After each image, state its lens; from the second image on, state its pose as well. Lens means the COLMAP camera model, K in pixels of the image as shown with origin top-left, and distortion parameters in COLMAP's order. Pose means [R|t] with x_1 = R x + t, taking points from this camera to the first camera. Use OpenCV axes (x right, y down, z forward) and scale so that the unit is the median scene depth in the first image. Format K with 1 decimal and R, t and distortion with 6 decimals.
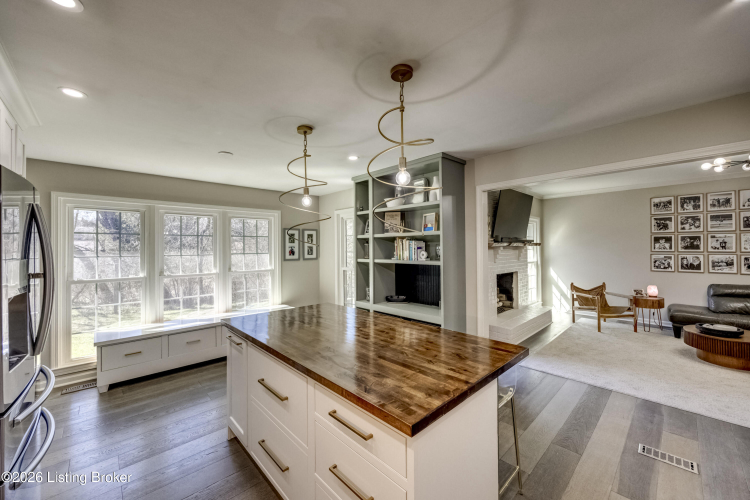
lens RADIAL K [[289.7, 0, 375.0], [0, 289.7, 250.0], [0, 0, 1]] dist [-0.000585, -0.000059]
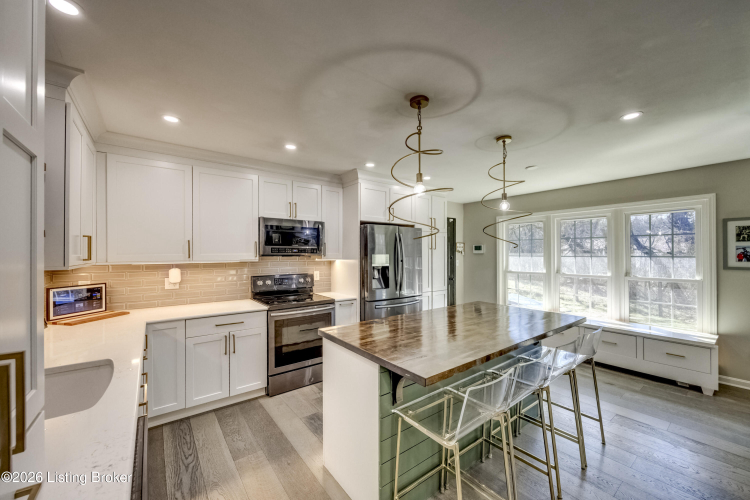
lens RADIAL K [[289.2, 0, 375.0], [0, 289.2, 250.0], [0, 0, 1]] dist [0.001286, 0.000017]
pose [[-0.100442, -0.001370, -0.994942, 0.454470], [-0.003851, 0.999992, -0.000988, -0.002614], [0.994935, 0.003732, -0.100446, 0.334874]]
